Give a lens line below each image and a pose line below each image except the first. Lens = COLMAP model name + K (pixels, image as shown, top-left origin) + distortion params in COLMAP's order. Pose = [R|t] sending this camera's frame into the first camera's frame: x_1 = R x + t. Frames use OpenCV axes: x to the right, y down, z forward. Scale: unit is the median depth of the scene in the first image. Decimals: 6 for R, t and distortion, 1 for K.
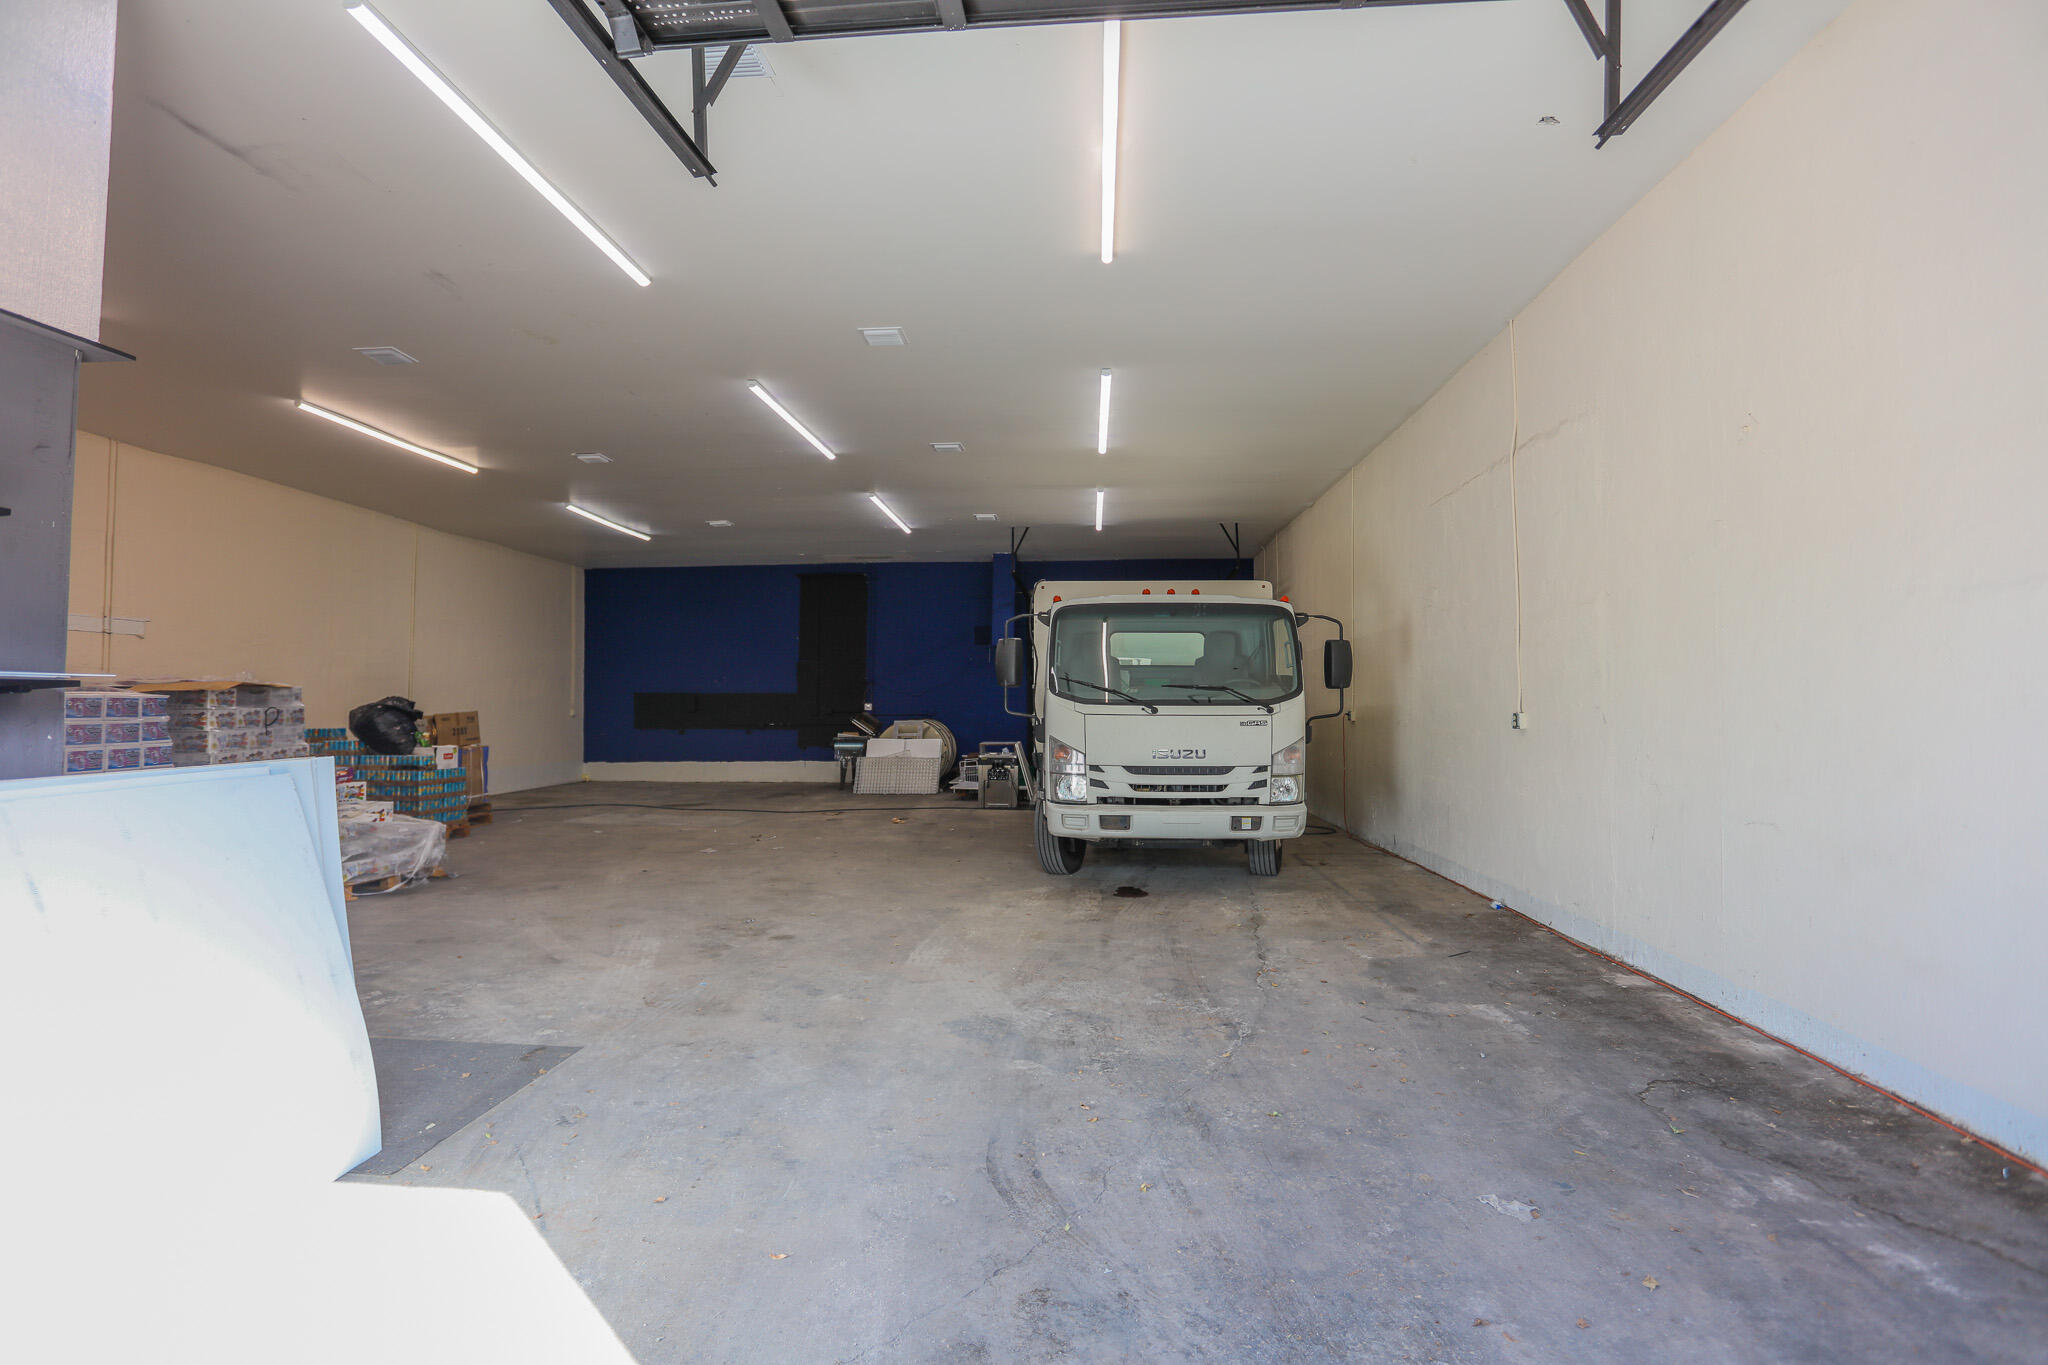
lens RADIAL K [[1018.2, 0, 1029.6], [0, 1018.2, 665.3], [0, 0, 1]] dist [-0.060811, 0.031003]
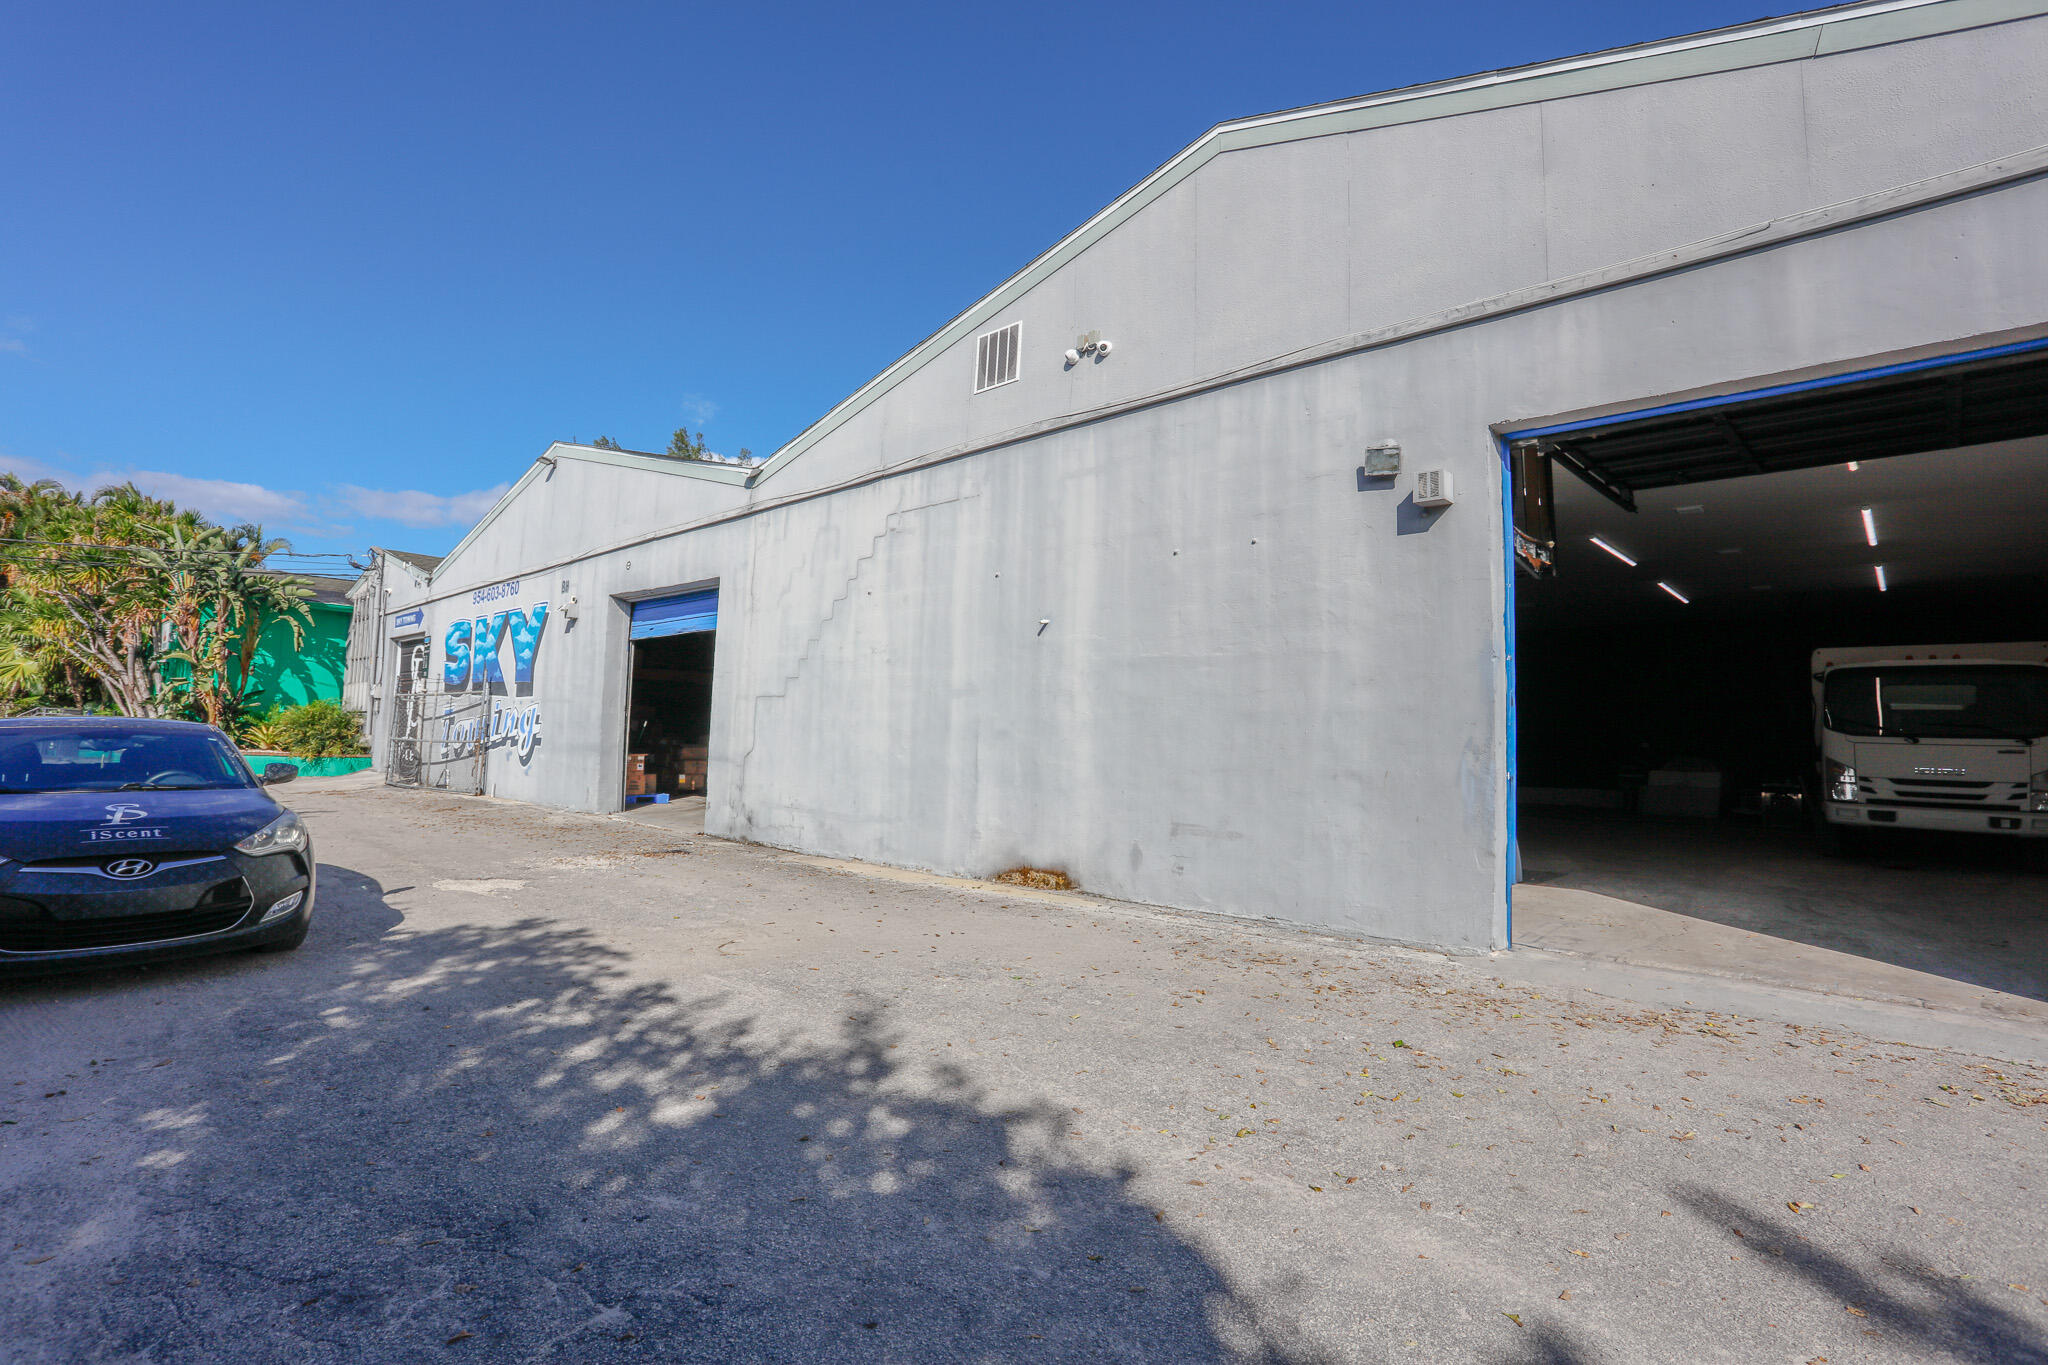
lens RADIAL K [[1018.2, 0, 1029.6], [0, 1018.2, 665.3], [0, 0, 1]] dist [-0.060811, 0.031003]
pose [[0.782641, -0.028007, -0.621843, 0.013912], [0.001579, 0.999073, -0.043010, -0.004710], [0.622471, 0.032680, 0.781960, -0.884169]]
